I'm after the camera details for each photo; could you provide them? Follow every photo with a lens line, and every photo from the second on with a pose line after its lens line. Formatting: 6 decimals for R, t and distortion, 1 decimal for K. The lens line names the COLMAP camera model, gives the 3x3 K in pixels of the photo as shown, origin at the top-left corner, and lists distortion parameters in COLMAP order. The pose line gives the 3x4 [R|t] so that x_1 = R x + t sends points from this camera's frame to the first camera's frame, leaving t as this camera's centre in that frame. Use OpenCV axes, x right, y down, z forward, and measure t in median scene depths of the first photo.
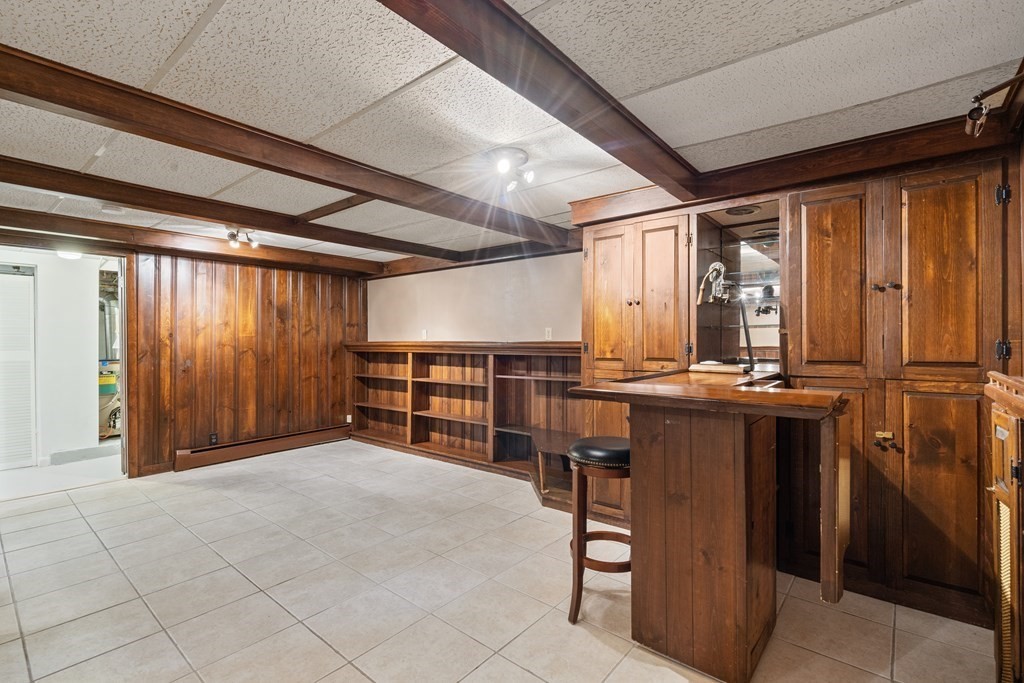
lens RADIAL K [[466.4, 0, 512.6], [0, 466.4, 340.7], [0, 0, 1]] dist [-0.012157, -0.000288]
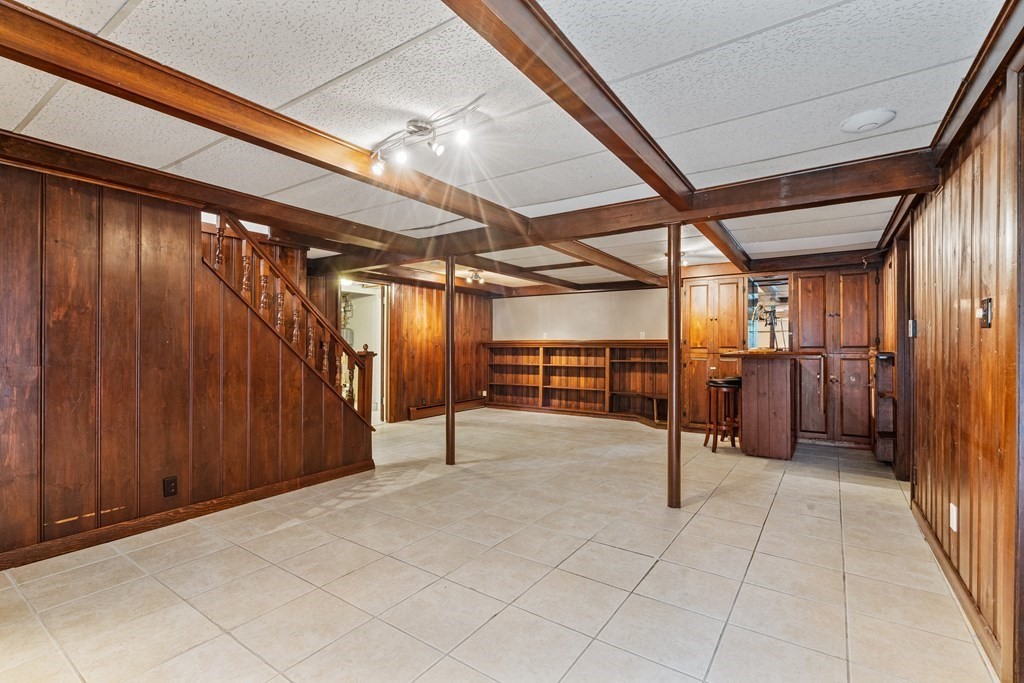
lens RADIAL K [[466.4, 0, 510.5], [0, 466.4, 342.2], [0, 0, 1]] dist [-0.012157, -0.000288]
pose [[0.995592, 0.007793, 0.093469, -0.478213], [-0.006800, 0.999917, -0.010943, 0.027117], [-0.093546, 0.010259, 0.995562, -0.543847]]
